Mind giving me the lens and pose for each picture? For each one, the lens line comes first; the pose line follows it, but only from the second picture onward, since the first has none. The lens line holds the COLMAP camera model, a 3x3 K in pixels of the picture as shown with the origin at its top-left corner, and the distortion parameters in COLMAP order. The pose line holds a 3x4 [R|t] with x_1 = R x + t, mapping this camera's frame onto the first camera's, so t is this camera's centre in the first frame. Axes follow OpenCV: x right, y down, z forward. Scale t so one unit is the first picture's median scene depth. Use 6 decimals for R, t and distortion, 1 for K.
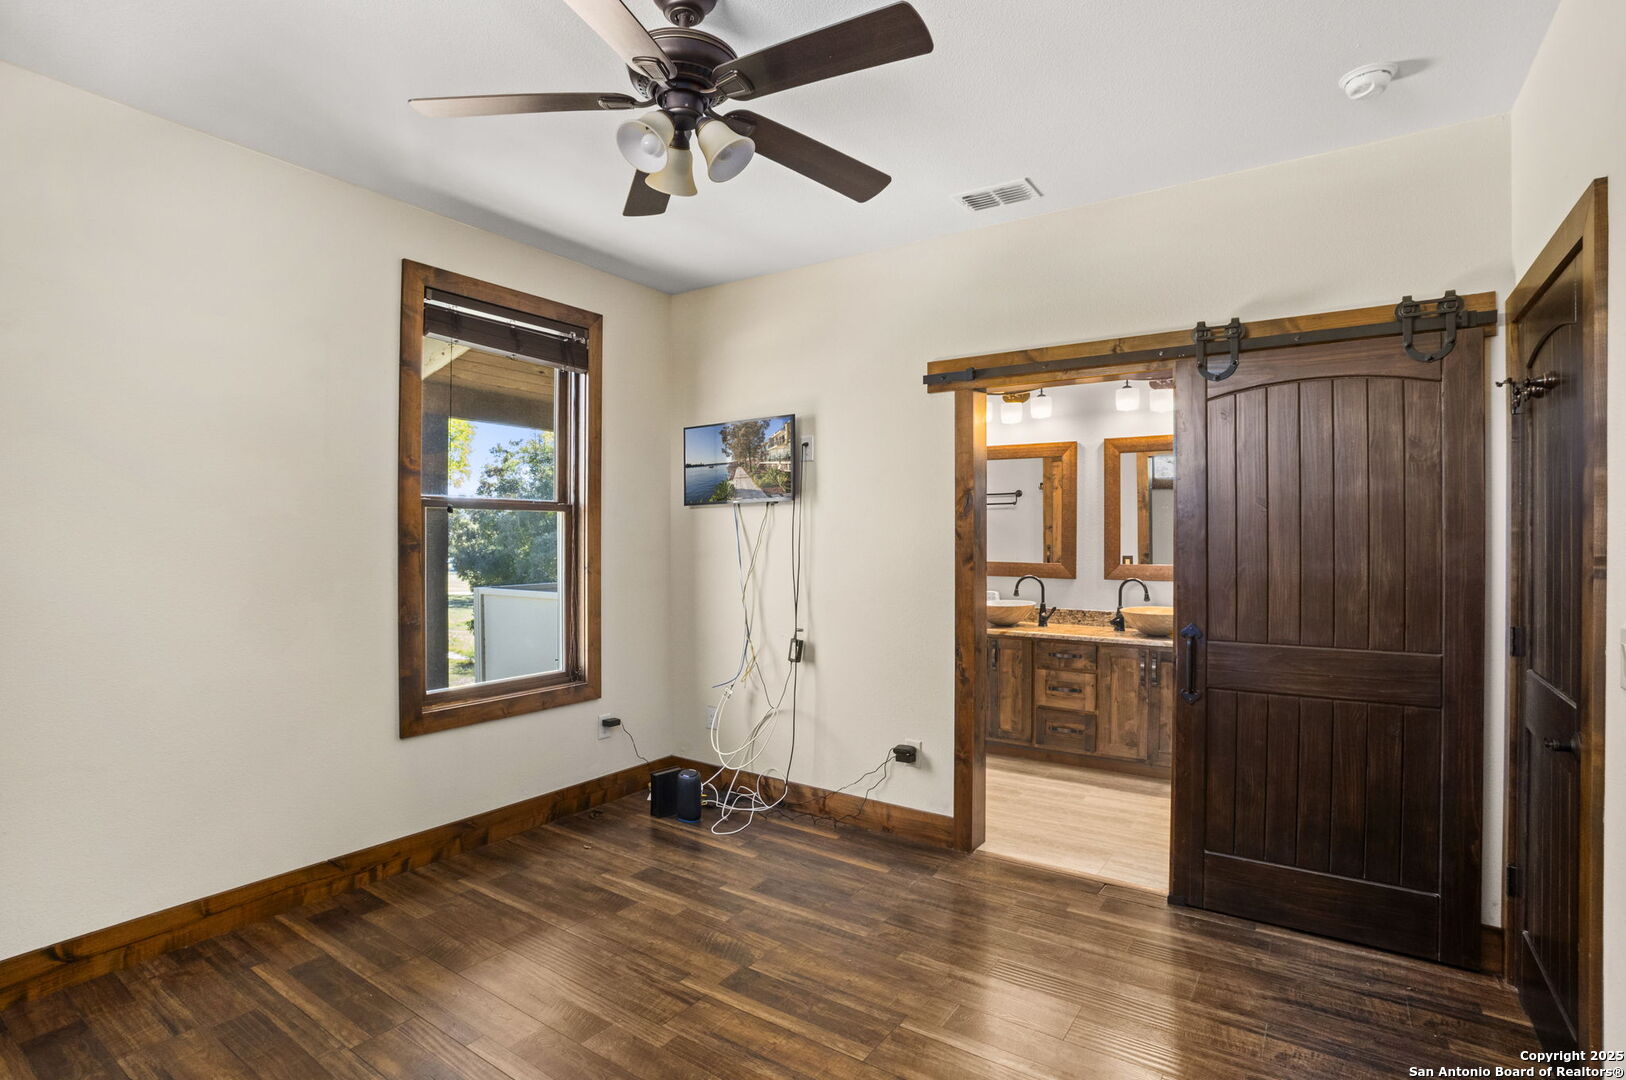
lens RADIAL K [[790.6, 0, 810.9], [0, 790.6, 537.8], [0, 0, 1]] dist [-0.078358, 0.030482]
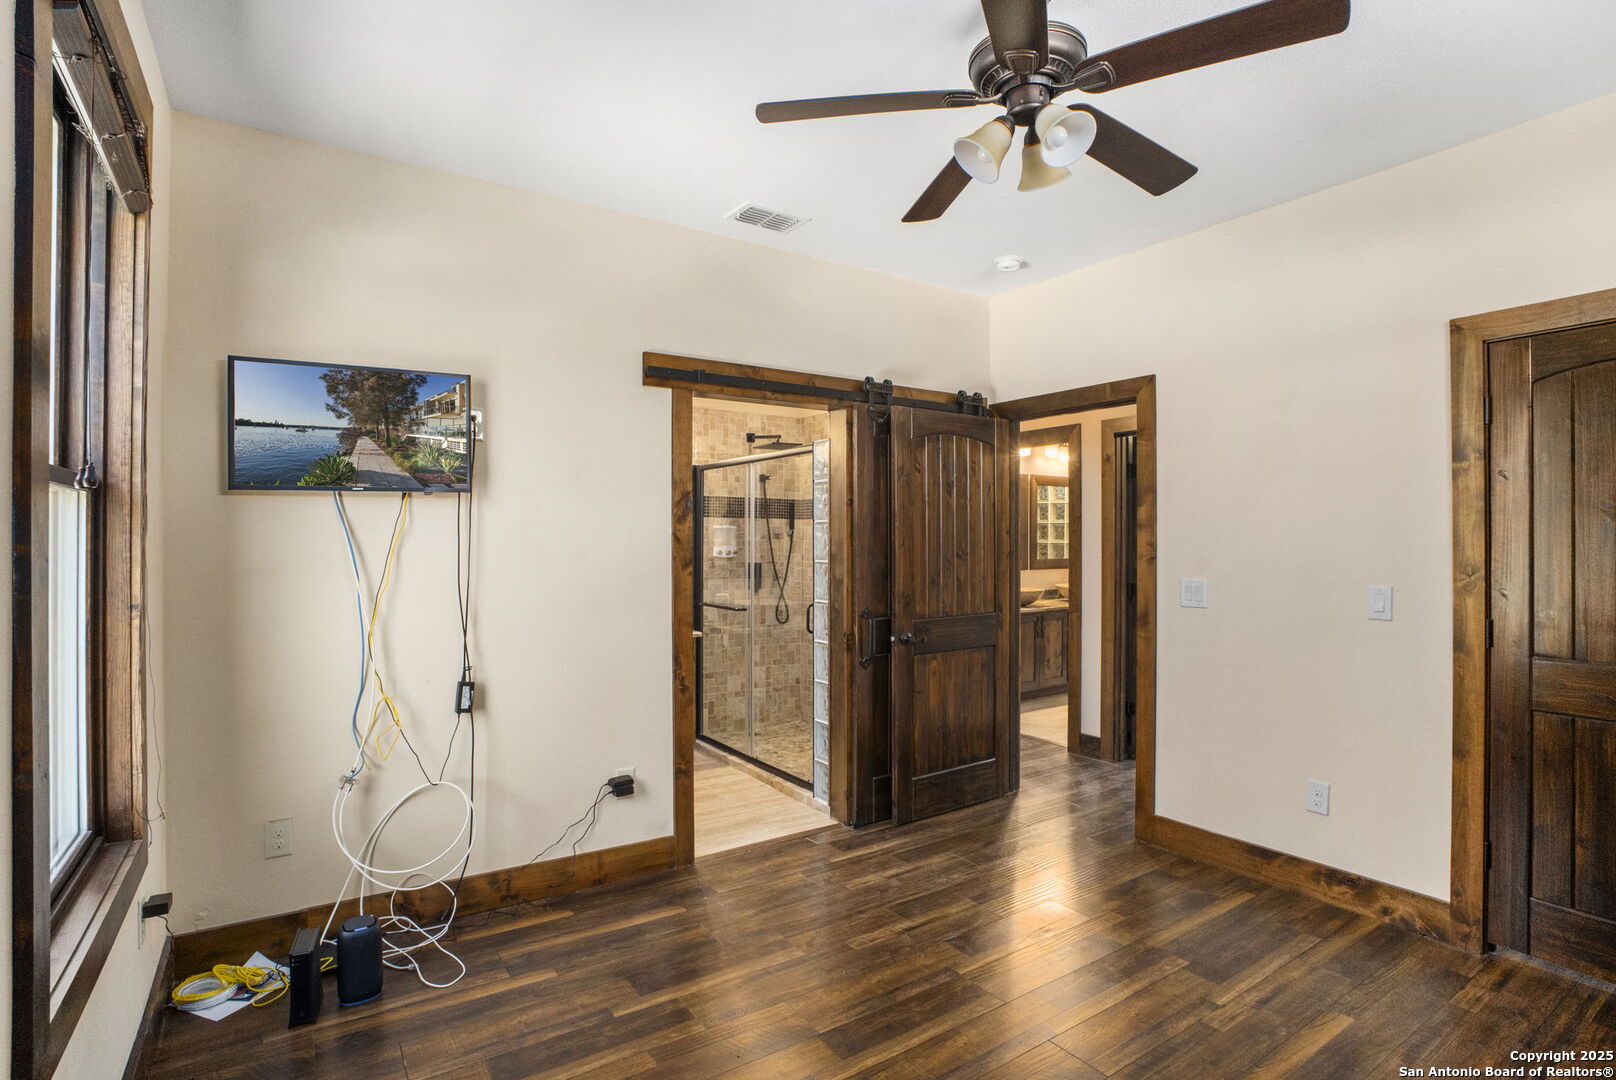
lens RADIAL K [[785.7, 0, 806.0], [0, 785.7, 537.9], [0, 0, 1]] dist [-0.078358, 0.030482]
pose [[0.384393, 0.000794, 0.923169, -0.633661], [0.006168, 0.999975, -0.003428, -0.001106], [-0.923149, 0.007011, 0.384379, 0.486680]]
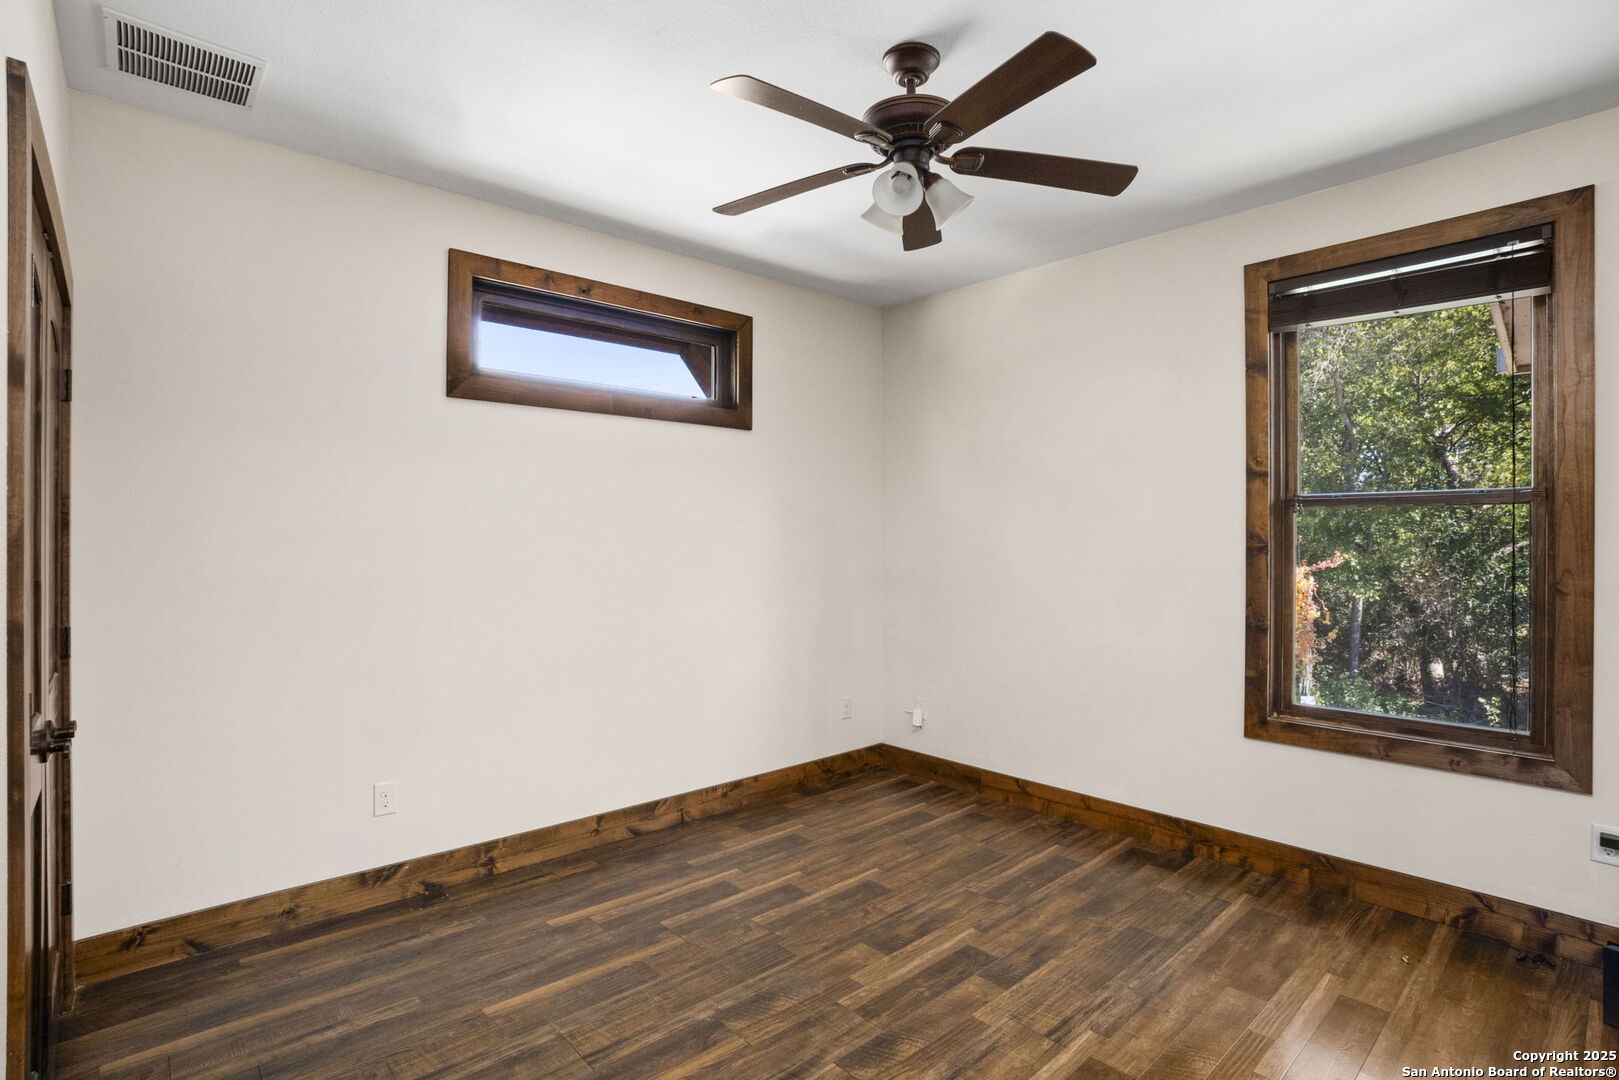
lens RADIAL K [[787.2, 0, 807.4], [0, 787.2, 537.9], [0, 0, 1]] dist [-0.078358, 0.030482]
pose [[-0.227805, -0.001791, -0.973705, 0.534876], [-0.001283, 0.999998, -0.001539, -0.000205], [0.973706, 0.000899, -0.227807, 0.608405]]
